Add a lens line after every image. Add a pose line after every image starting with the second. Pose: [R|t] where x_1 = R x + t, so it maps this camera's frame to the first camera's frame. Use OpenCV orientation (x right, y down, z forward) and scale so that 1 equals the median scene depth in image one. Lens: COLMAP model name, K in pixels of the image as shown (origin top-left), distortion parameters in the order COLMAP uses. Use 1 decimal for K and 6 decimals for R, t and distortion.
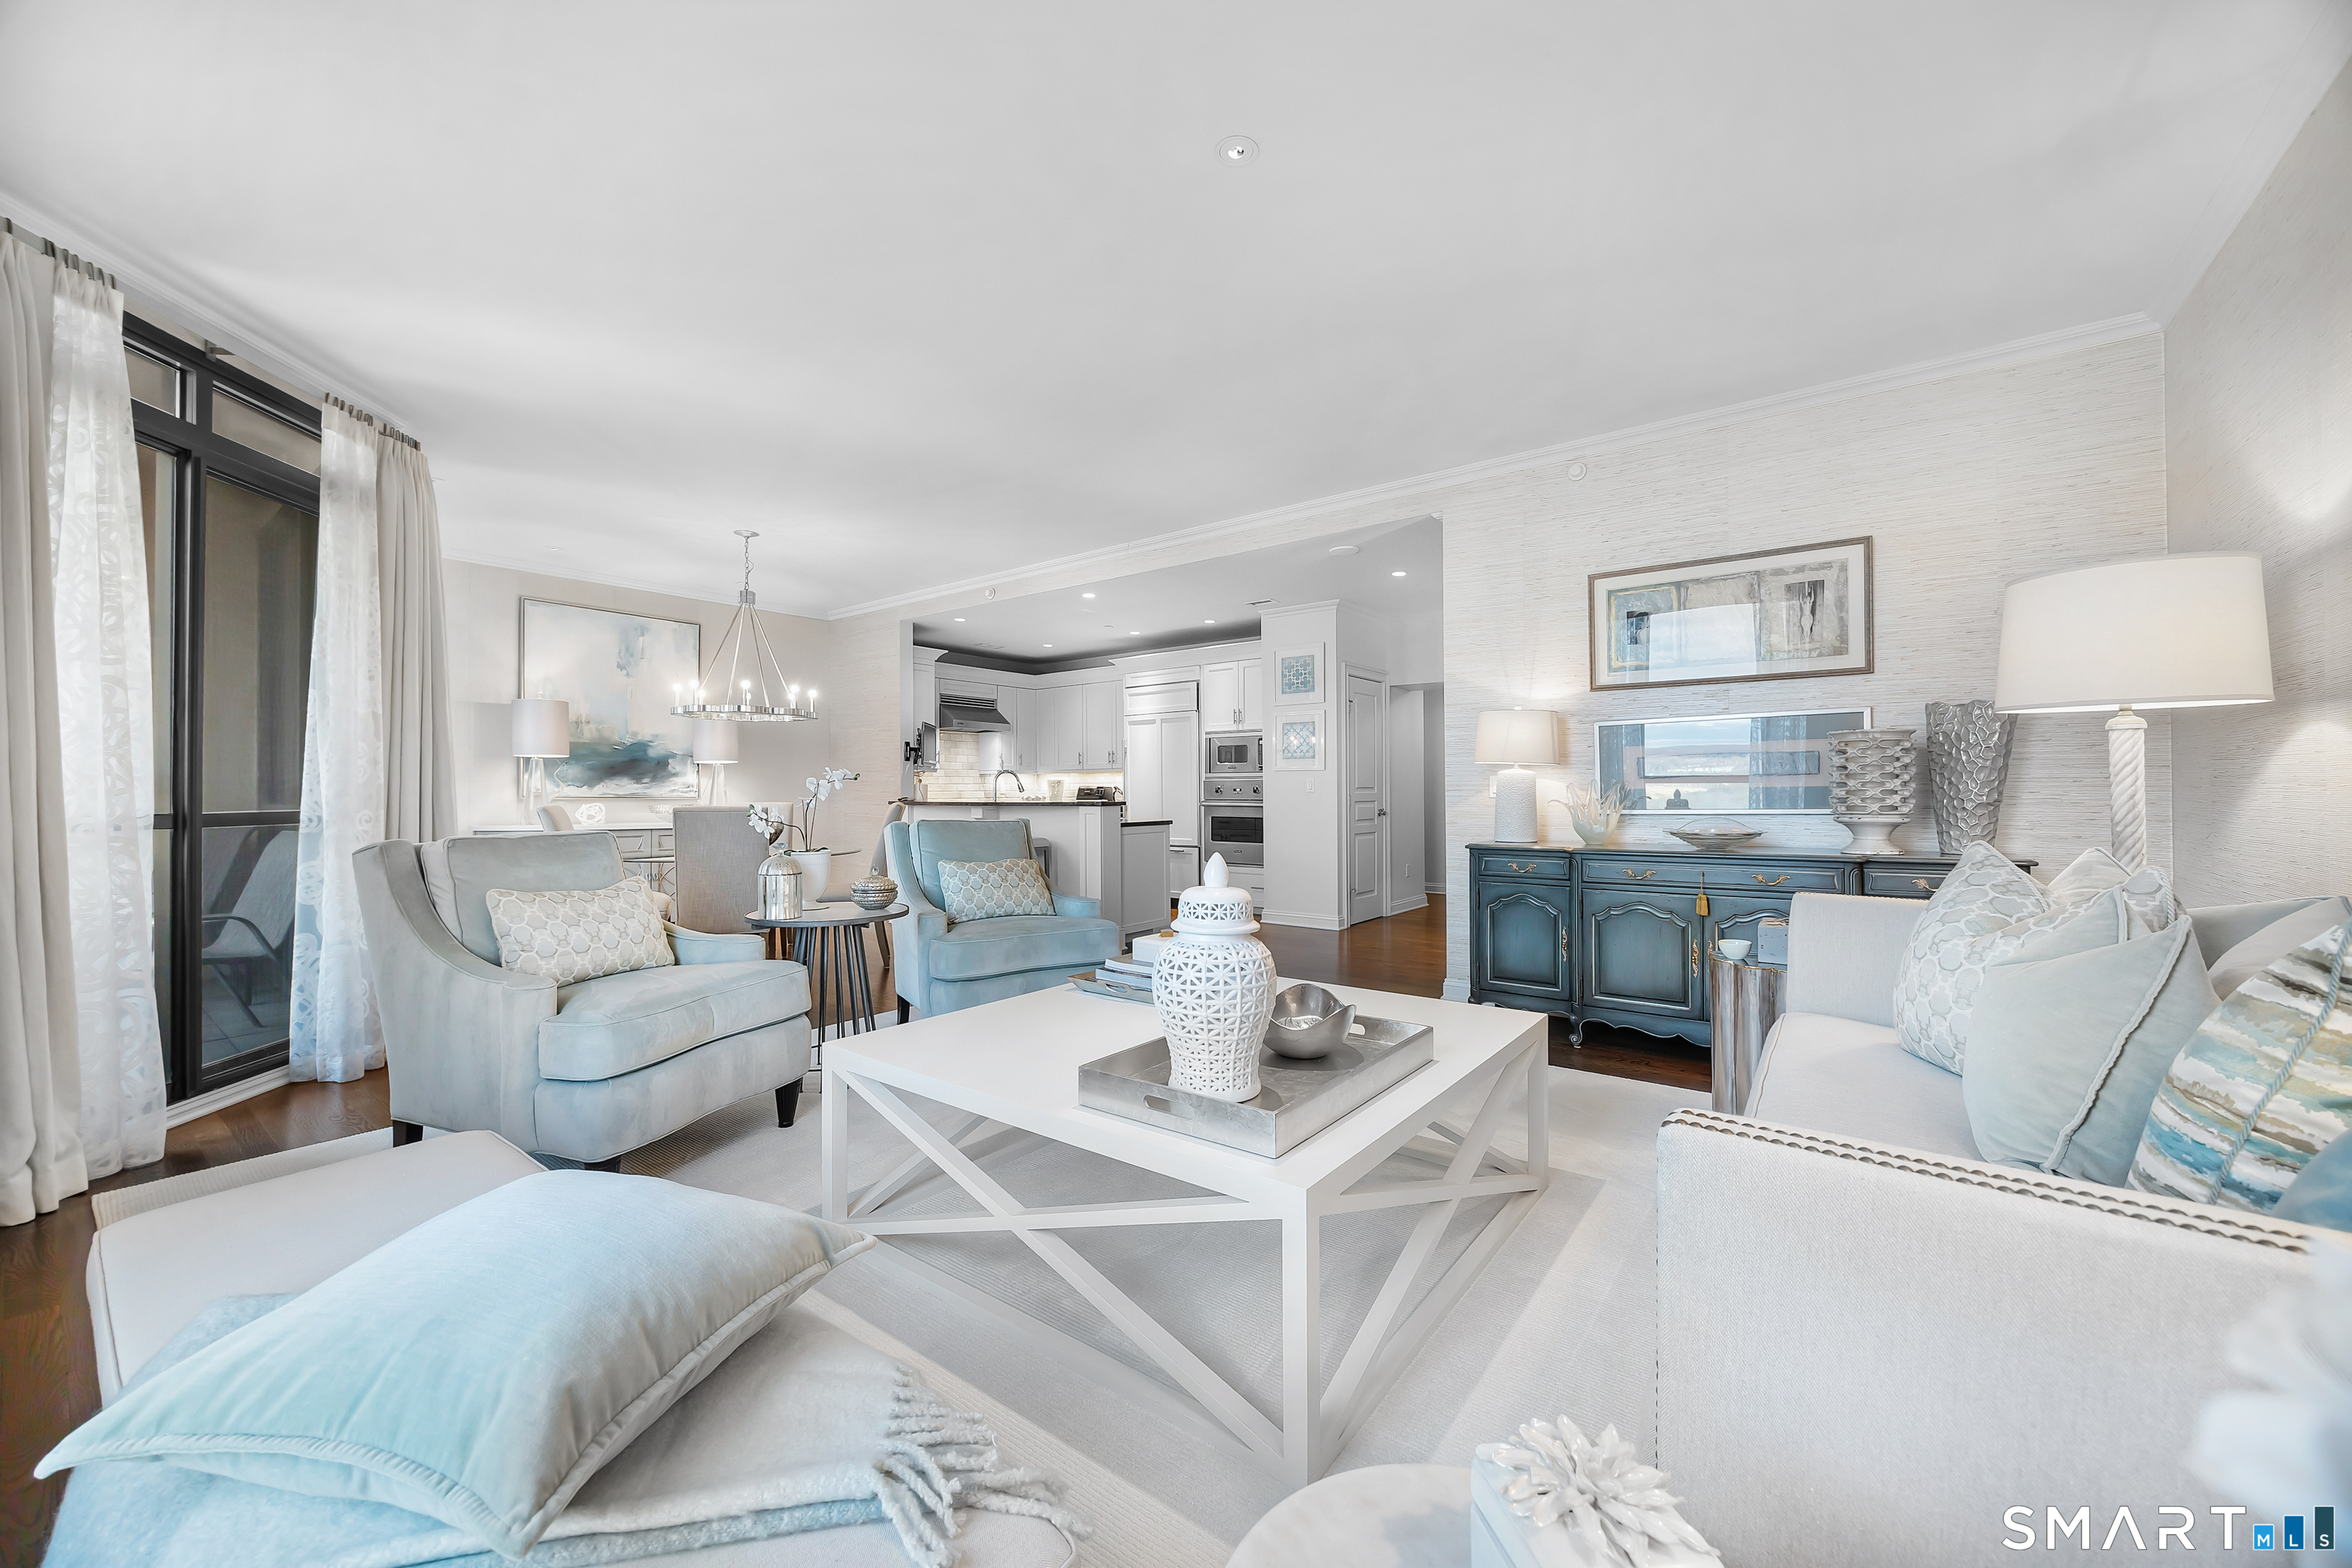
lens RADIAL K [[891.7, 0, 1172.7], [0, 891.7, 783.2], [0, 0, 1]] dist [-0.004145, -0.000189]
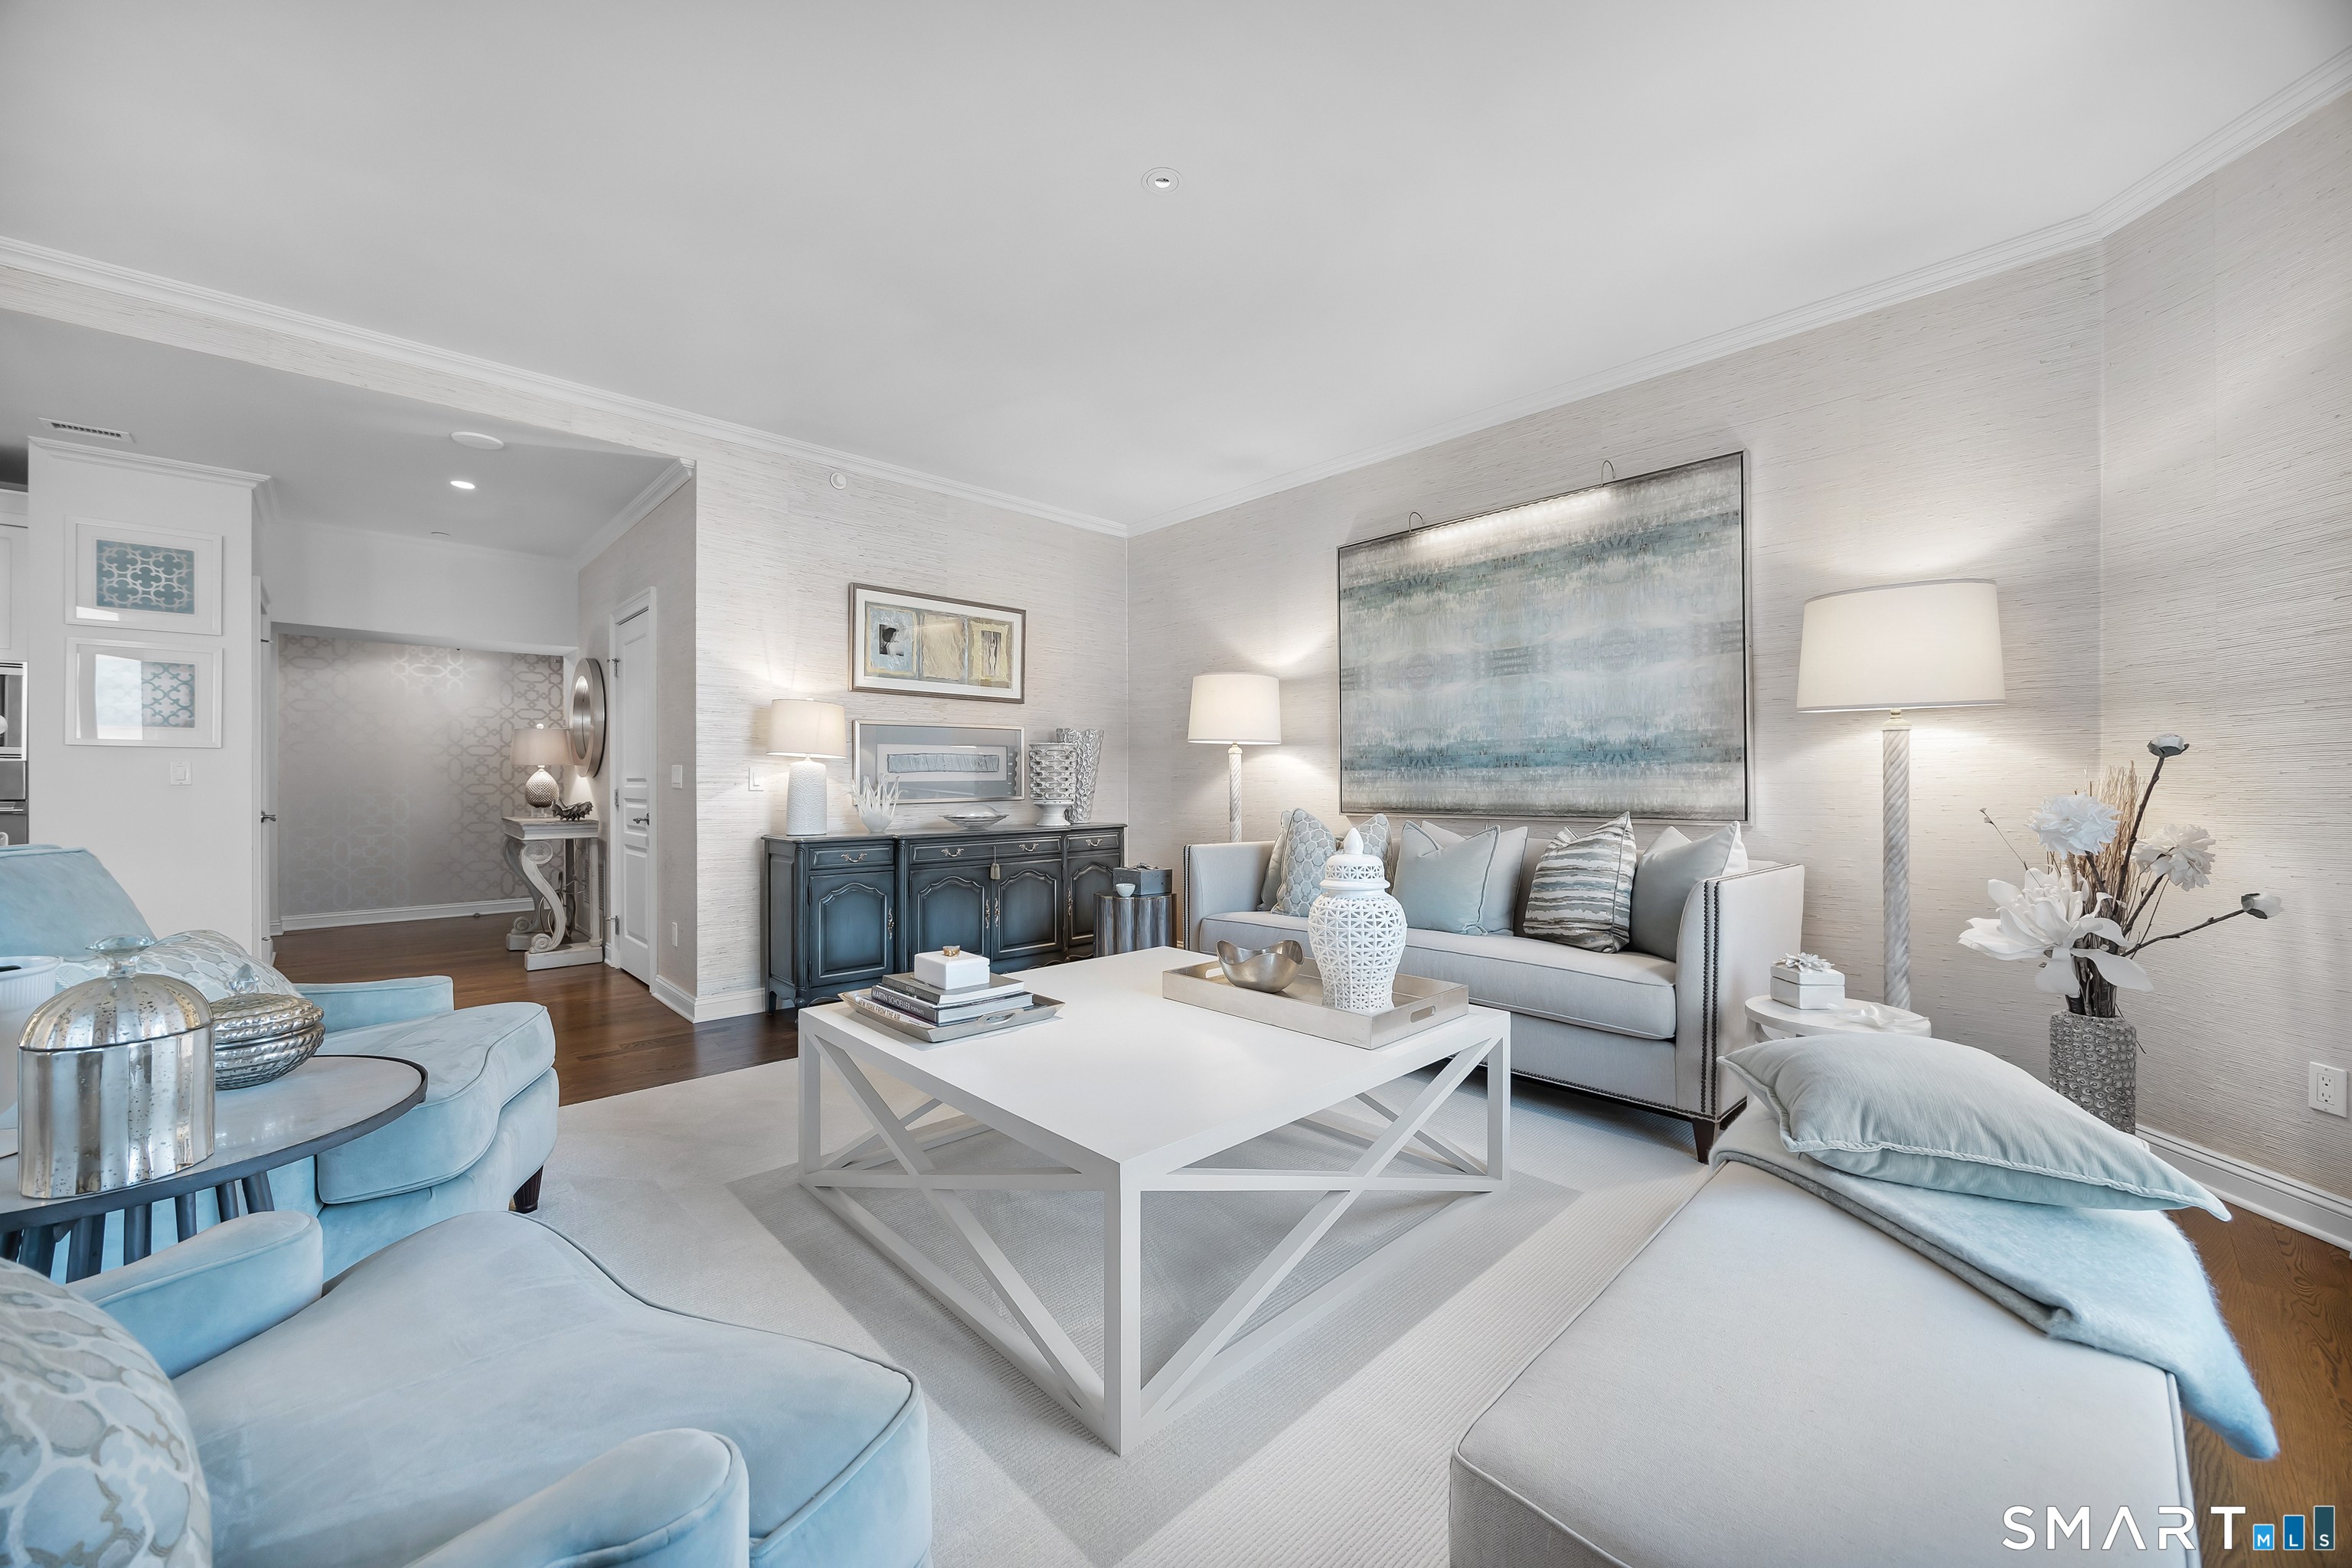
lens RADIAL K [[891.7, 0, 1172.7], [0, 891.7, 783.2], [0, 0, 1]] dist [-0.004145, -0.000189]
pose [[0.153773, 0.004481, 0.988096, -0.320951], [-0.009387, 0.999951, -0.003073, 0.004887], [-0.988062, -0.008803, 0.153807, 0.270779]]
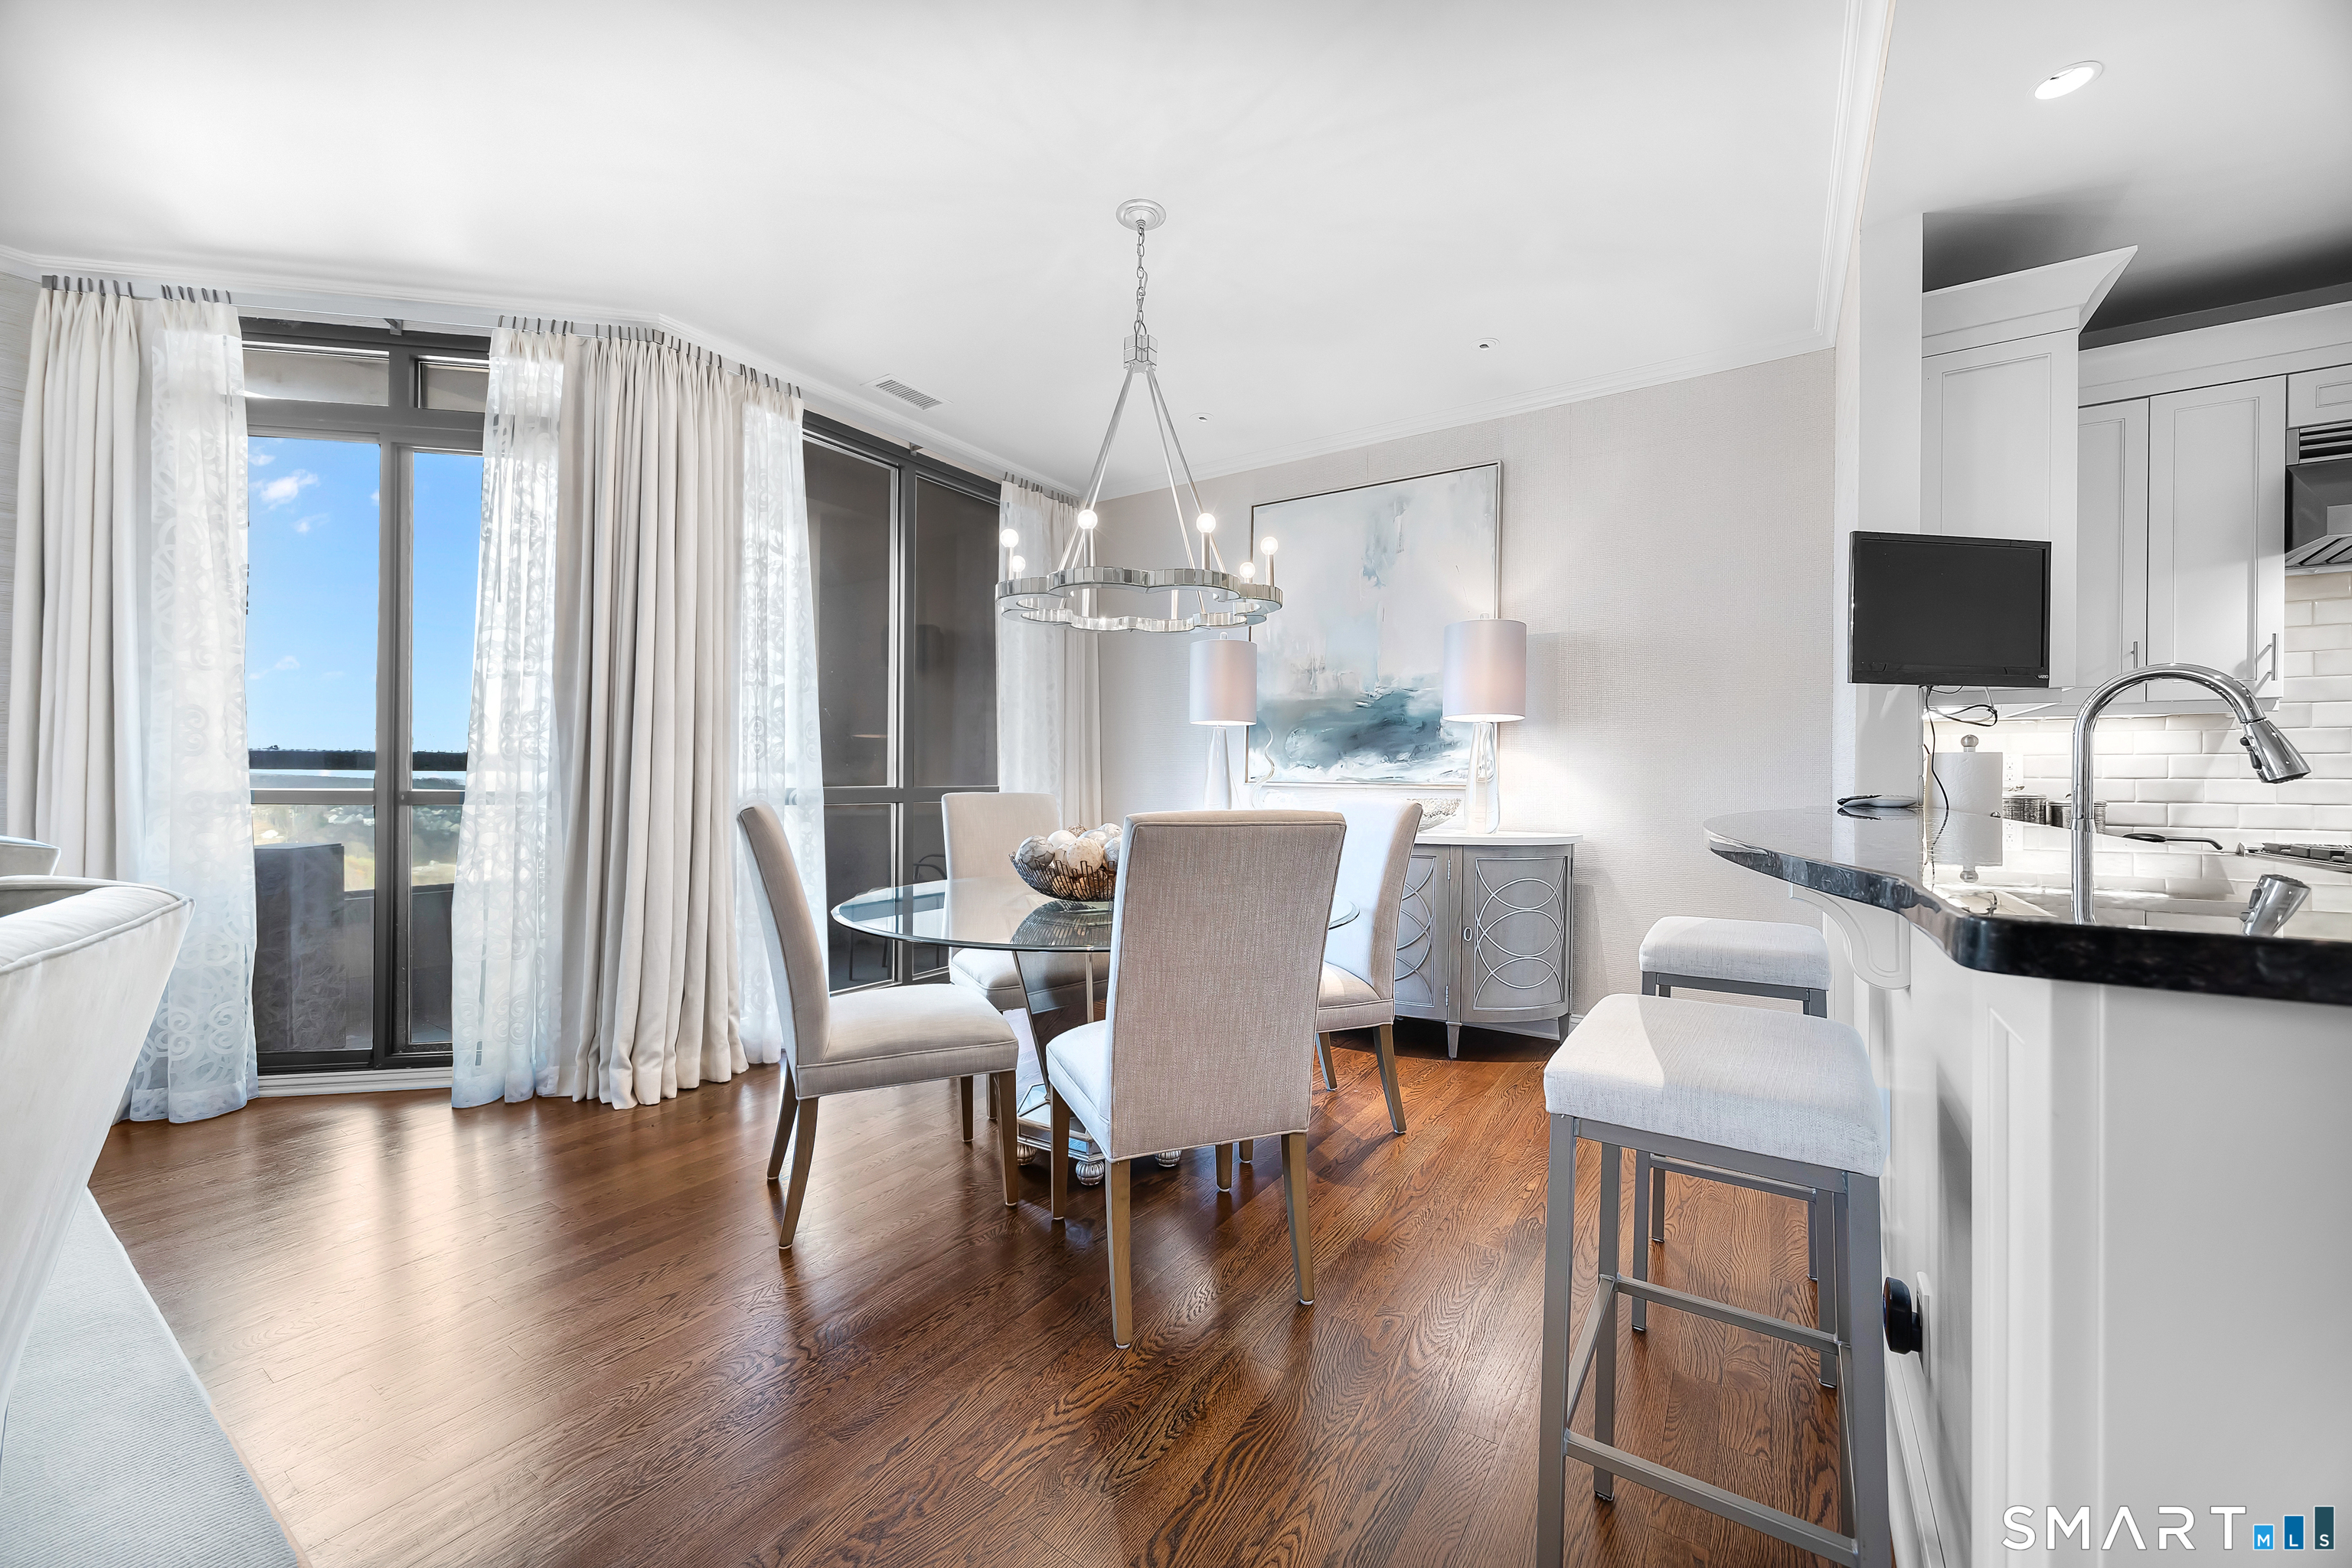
lens RADIAL K [[891.7, 0, 1172.7], [0, 891.7, 783.2], [0, 0, 1]] dist [-0.004145, -0.000189]
pose [[0.070834, 0.009751, -0.997440, -0.010966], [0.003575, 0.999943, 0.010029, 0.008134], [0.997482, -0.004276, 0.070795, 0.794425]]
